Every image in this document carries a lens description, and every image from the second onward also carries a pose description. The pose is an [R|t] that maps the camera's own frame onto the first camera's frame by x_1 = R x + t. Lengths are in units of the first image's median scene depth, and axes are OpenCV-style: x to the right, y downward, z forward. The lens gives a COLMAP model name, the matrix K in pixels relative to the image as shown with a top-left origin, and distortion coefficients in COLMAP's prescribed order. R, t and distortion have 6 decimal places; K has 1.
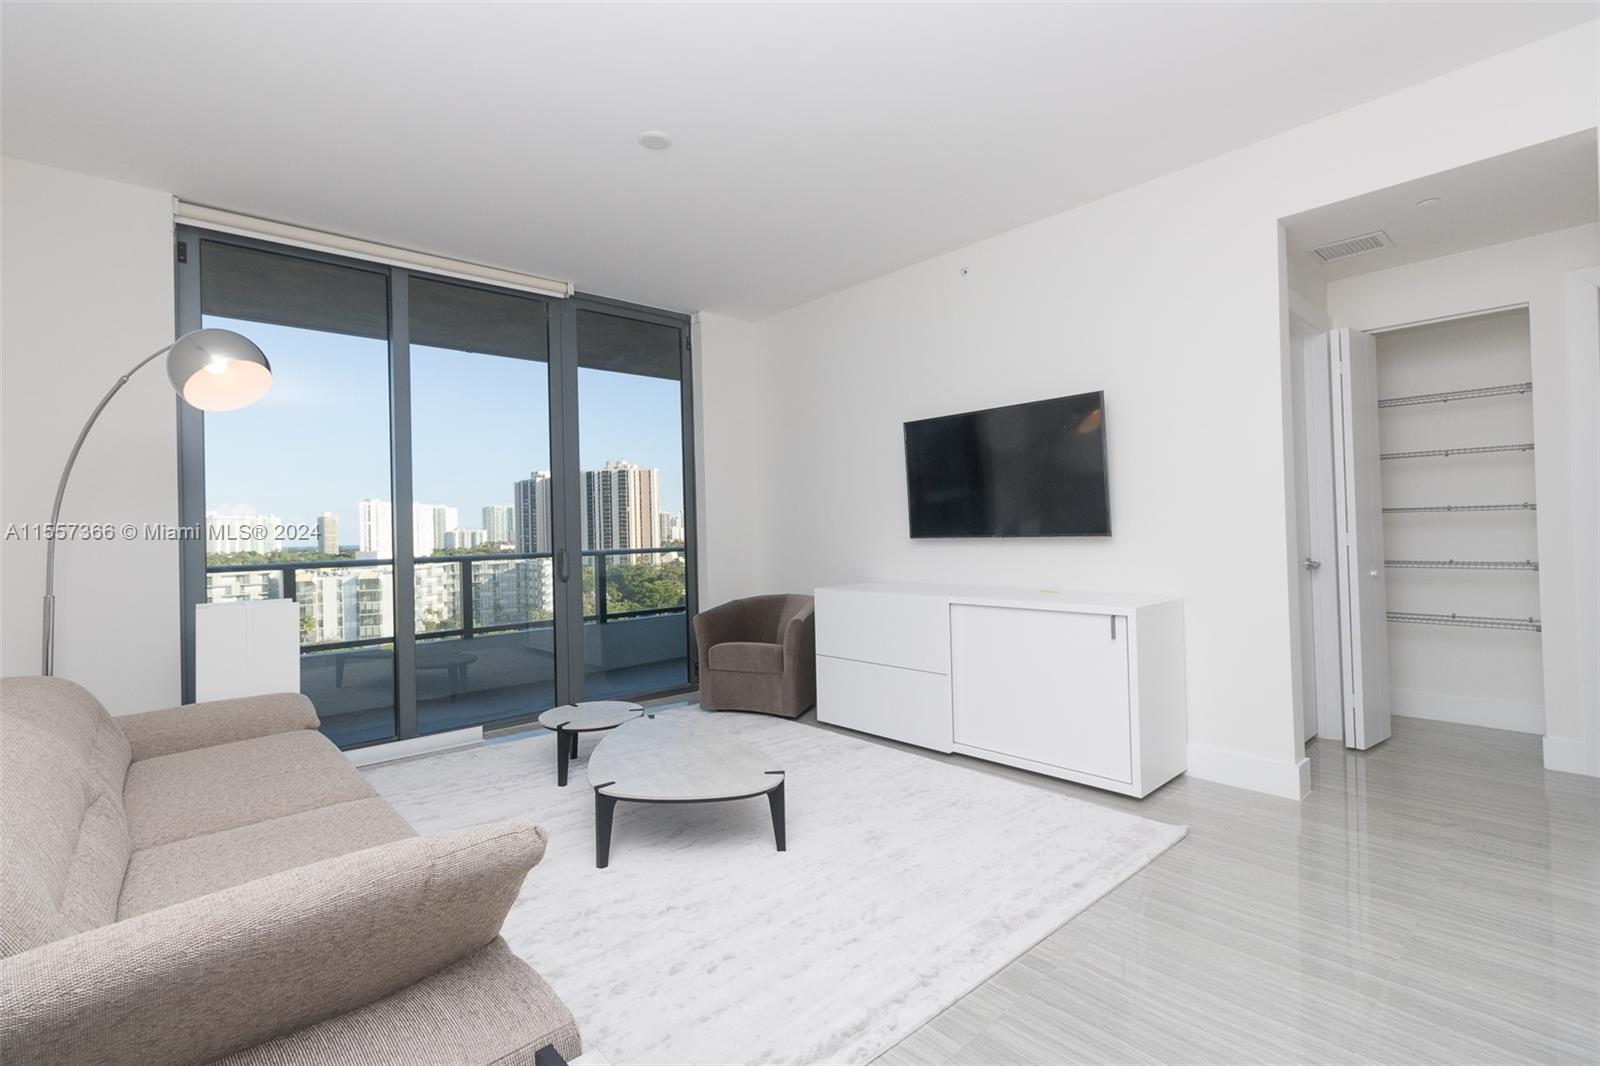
lens RADIAL K [[740.2, 0, 797.8], [0, 740.2, 522.6], [0, 0, 1]] dist [0.001131, 0.000275]
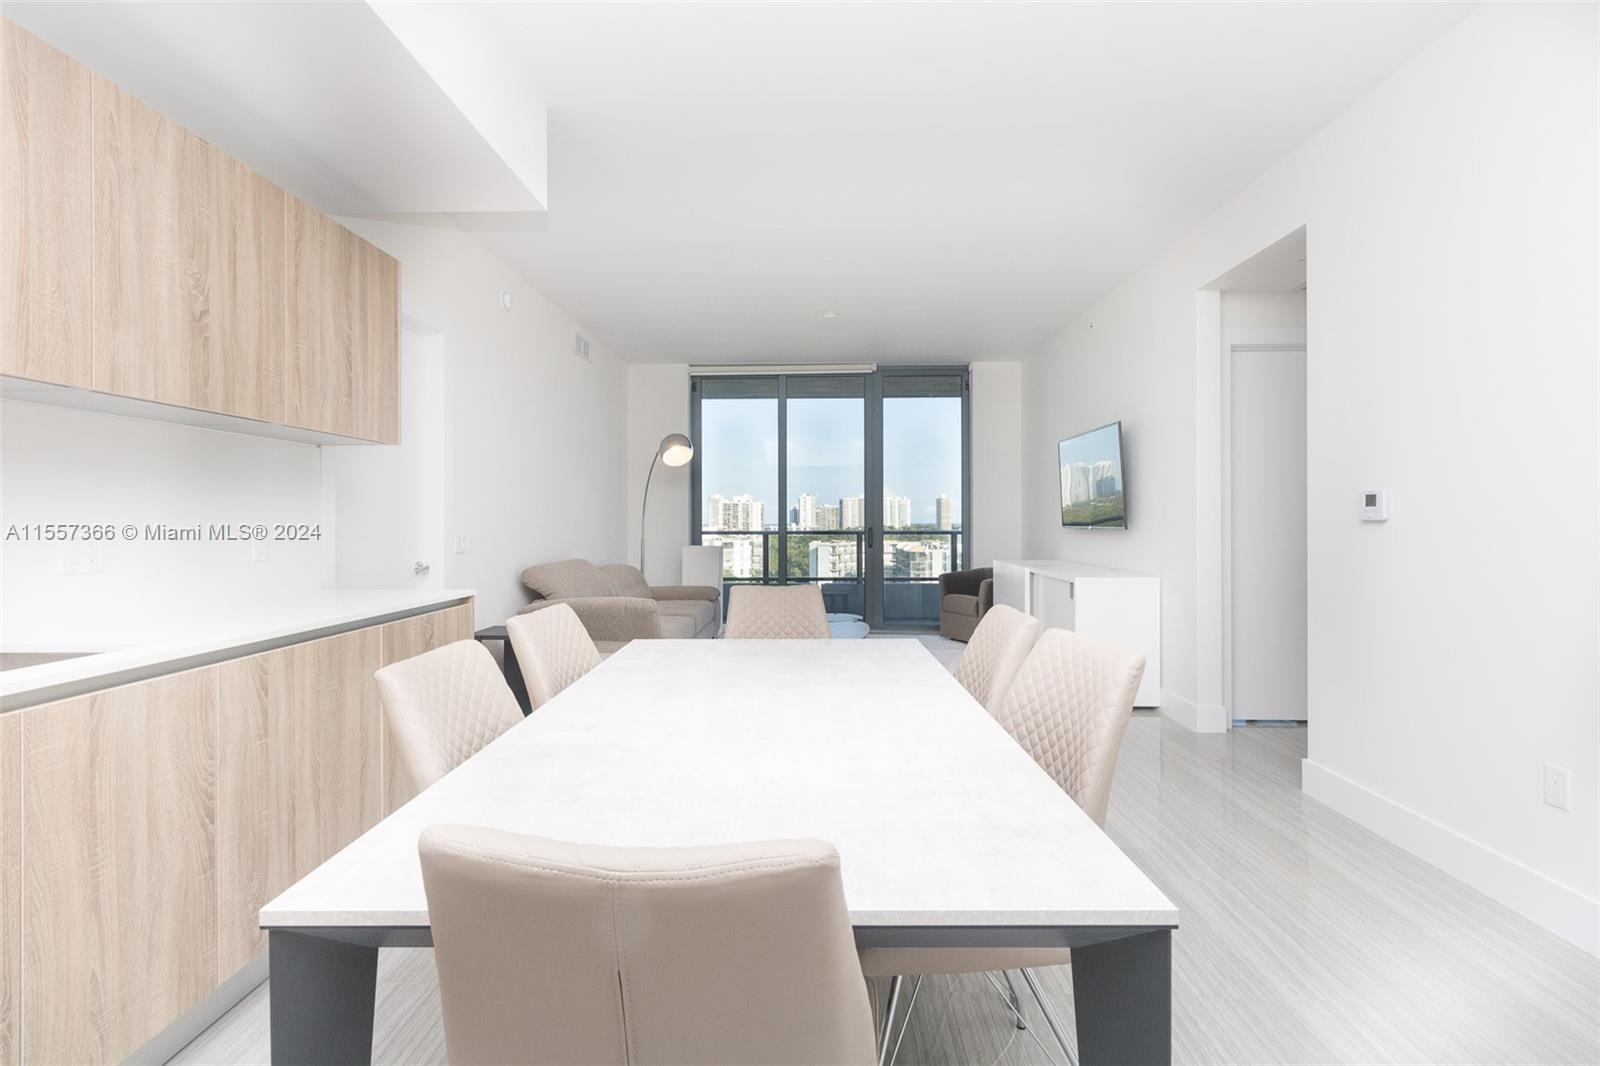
lens RADIAL K [[740.2, 0, 797.8], [0, 740.2, 522.6], [0, 0, 1]] dist [0.001131, 0.000275]
pose [[0.717690, 0.024591, -0.695929, 0.729888], [-0.007665, 0.999595, 0.027416, -0.019826], [0.696321, -0.014342, 0.717587, -0.292150]]
